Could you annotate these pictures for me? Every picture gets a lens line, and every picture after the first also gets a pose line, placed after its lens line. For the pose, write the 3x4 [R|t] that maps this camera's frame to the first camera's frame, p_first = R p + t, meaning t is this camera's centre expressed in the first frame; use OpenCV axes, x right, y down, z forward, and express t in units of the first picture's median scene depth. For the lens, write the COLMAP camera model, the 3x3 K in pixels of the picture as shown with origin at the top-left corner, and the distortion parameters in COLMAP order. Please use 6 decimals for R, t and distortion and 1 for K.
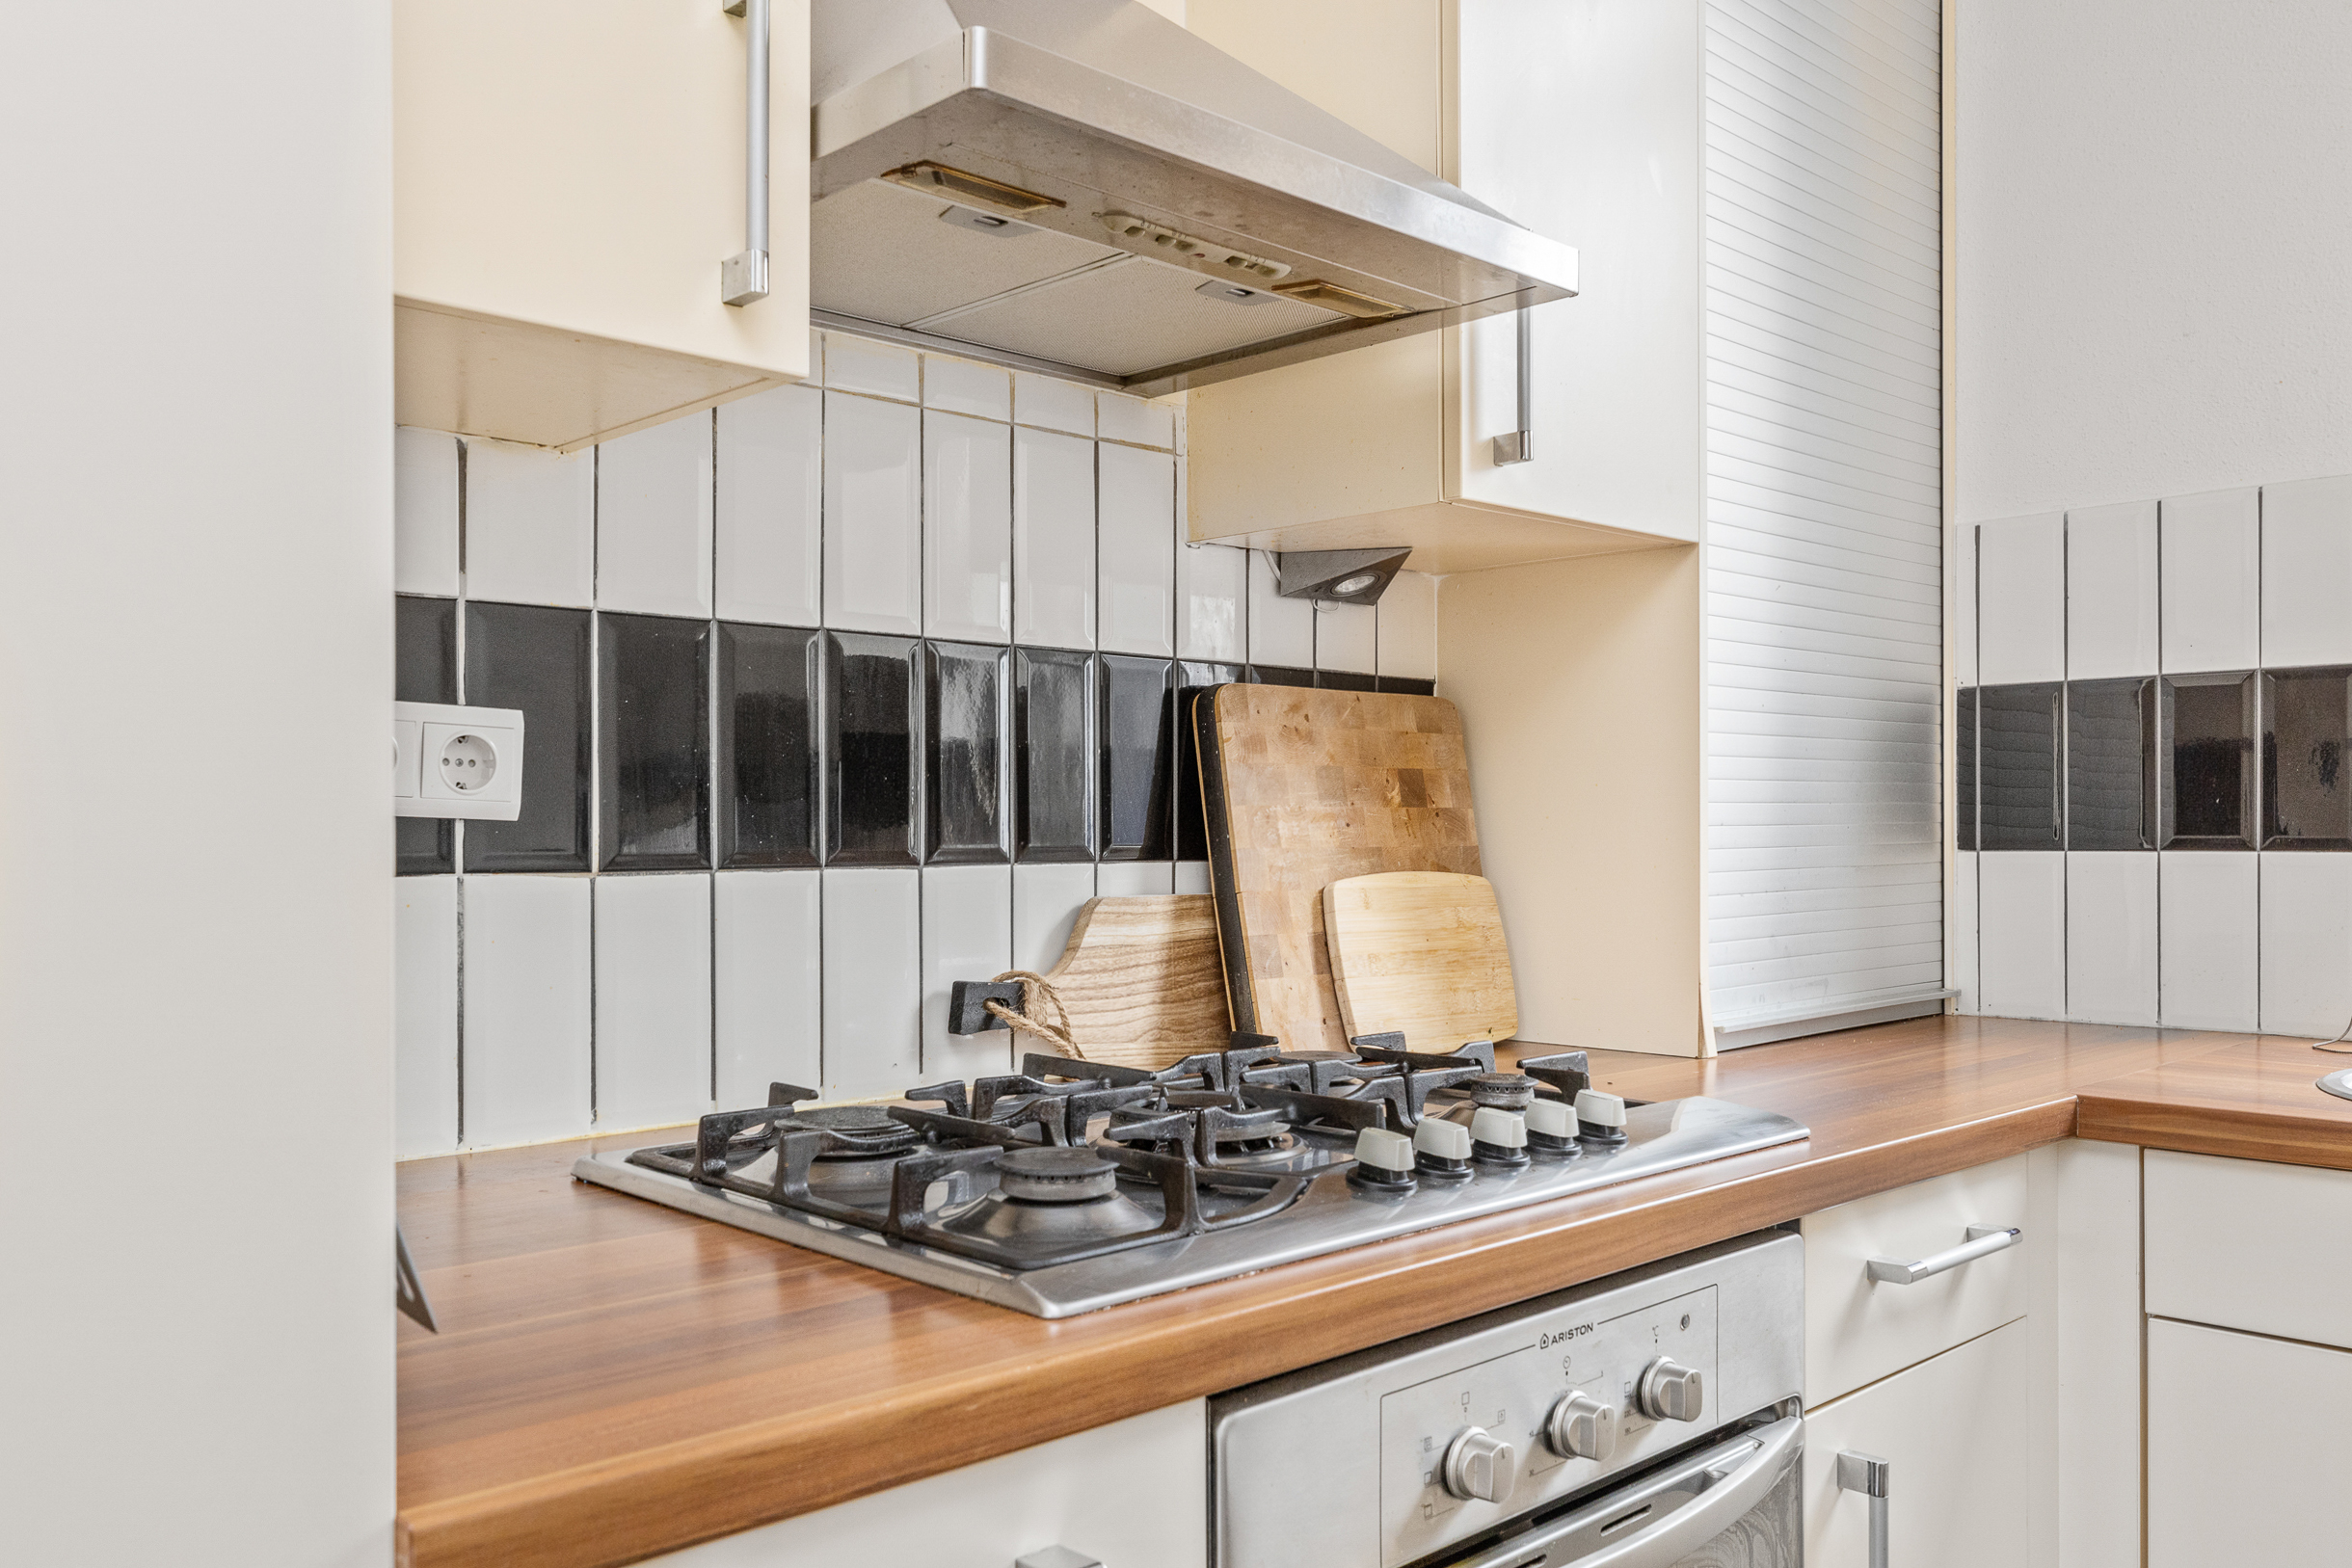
lens RADIAL K [[1964.1, 0, 1136.8], [0, 1964.1, 823.1], [0, 0, 1]] dist [-0.003372, -0.001367]
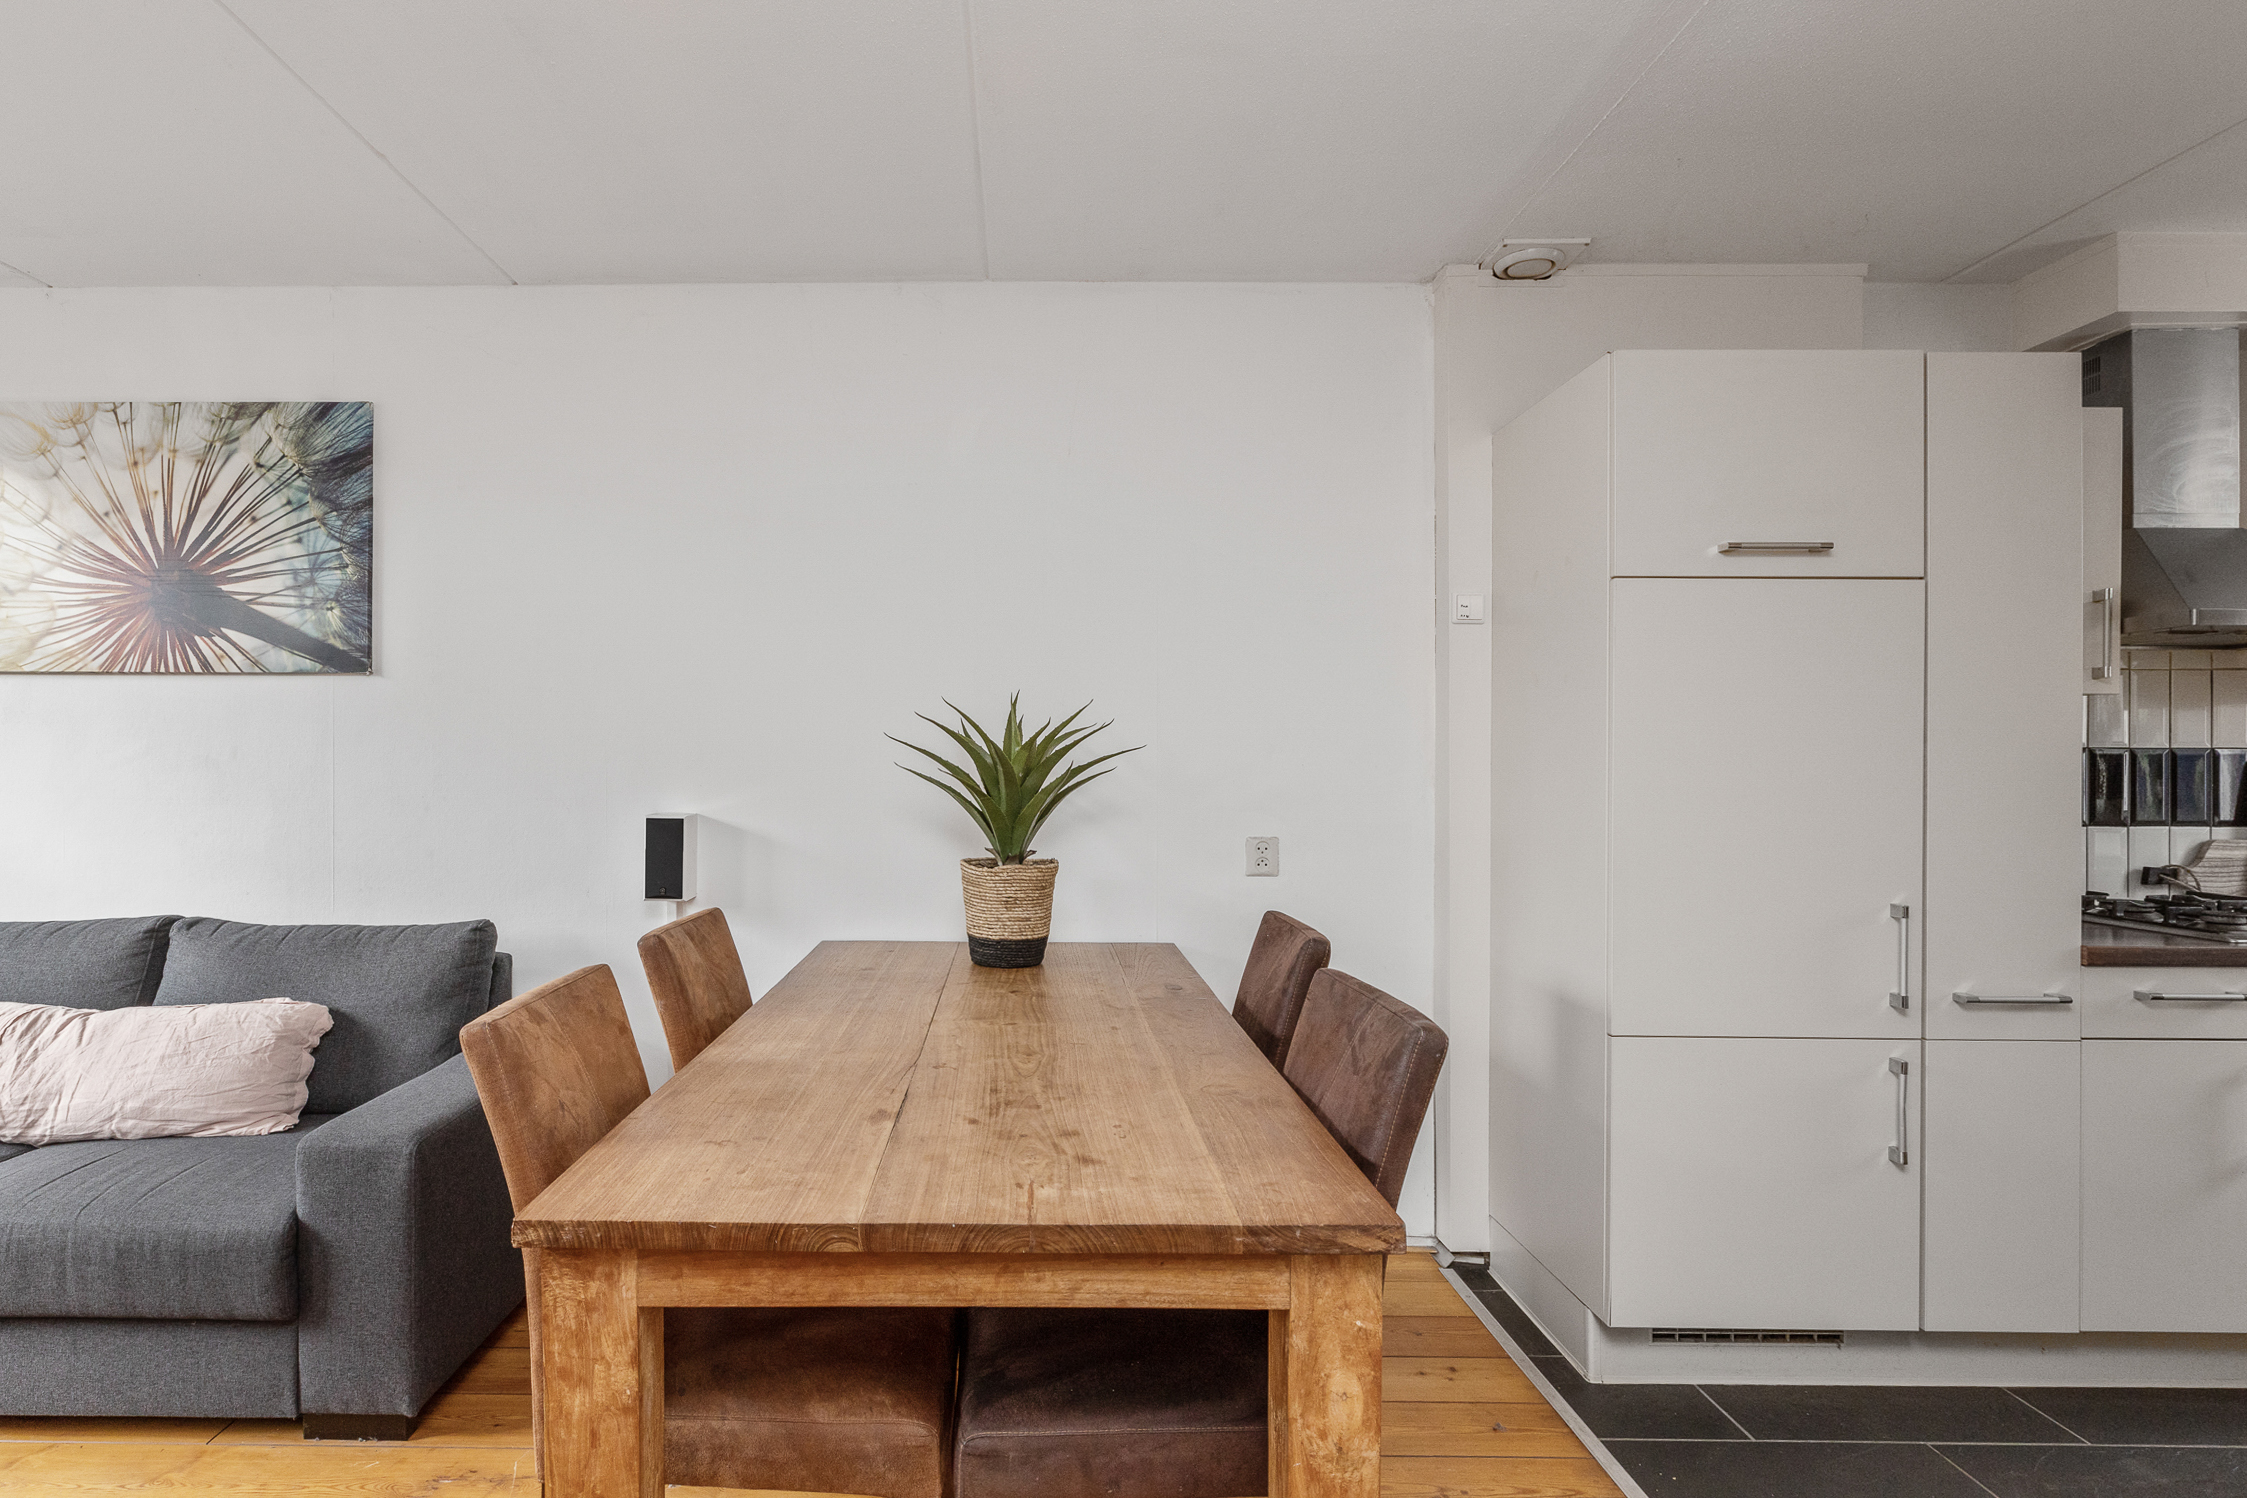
lens RADIAL K [[1148.4, 0, 995.6], [0, 1148.4, 773.0], [0, 0, 1]] dist [-0.006029, 0.001995]
pose [[0.709148, 0.002428, -0.705056, -0.097619], [-0.002229, 0.999997, 0.001202, -0.051734], [0.705056, 0.000720, 0.709151, -1.294422]]
